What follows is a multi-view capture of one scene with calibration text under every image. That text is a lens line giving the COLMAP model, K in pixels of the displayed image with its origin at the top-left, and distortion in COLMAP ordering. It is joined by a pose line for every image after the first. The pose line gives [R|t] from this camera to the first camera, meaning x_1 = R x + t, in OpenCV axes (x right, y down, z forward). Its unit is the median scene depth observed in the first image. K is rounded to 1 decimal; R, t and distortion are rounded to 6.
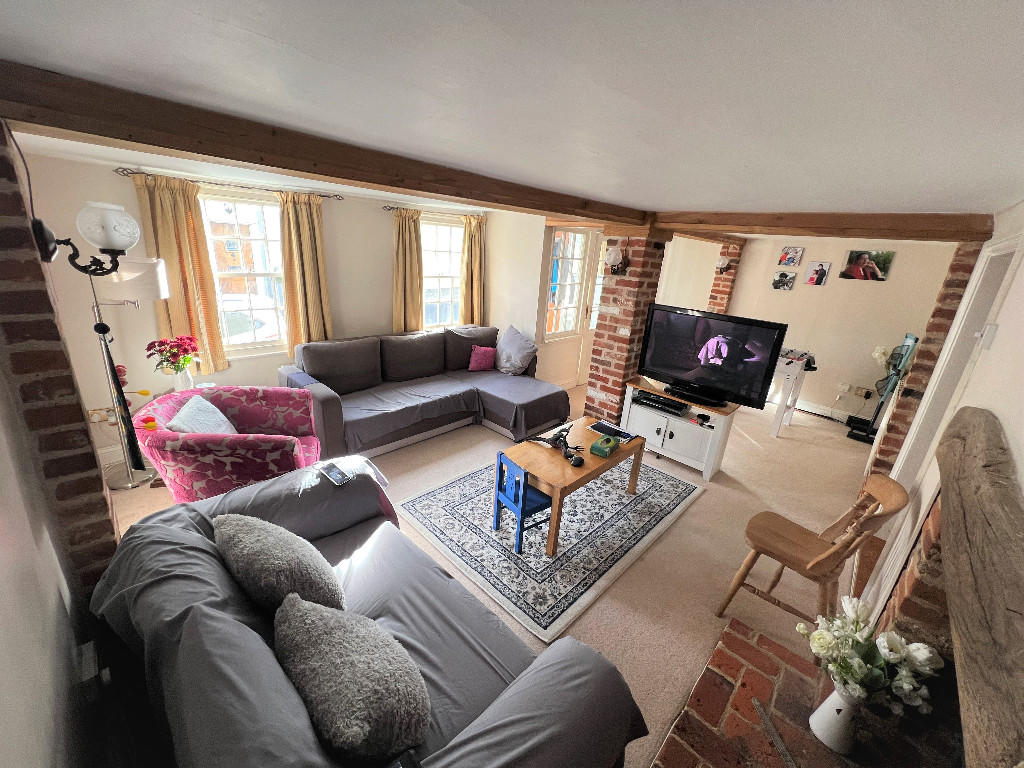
lens RADIAL K [[409.6, 0, 510.5], [0, 409.6, 384.6], [0, 0, 1]] dist [0.000944, -0.000148]
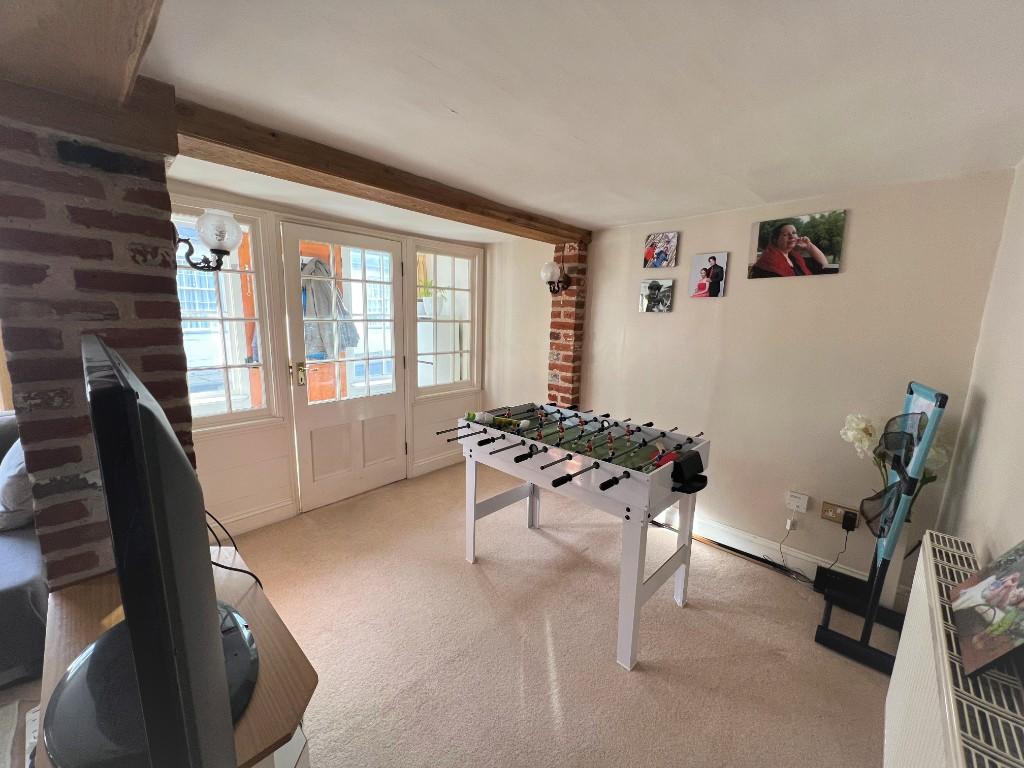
lens RADIAL K [[409.6, 0, 511.8], [0, 409.6, 383.8], [0, 0, 1]] dist [0.000944, -0.000148]
pose [[0.998449, -0.053705, 0.014682, 0.483456], [0.055345, 0.986082, -0.156776, -0.070563], [-0.006058, 0.157346, 0.987525, 0.513566]]
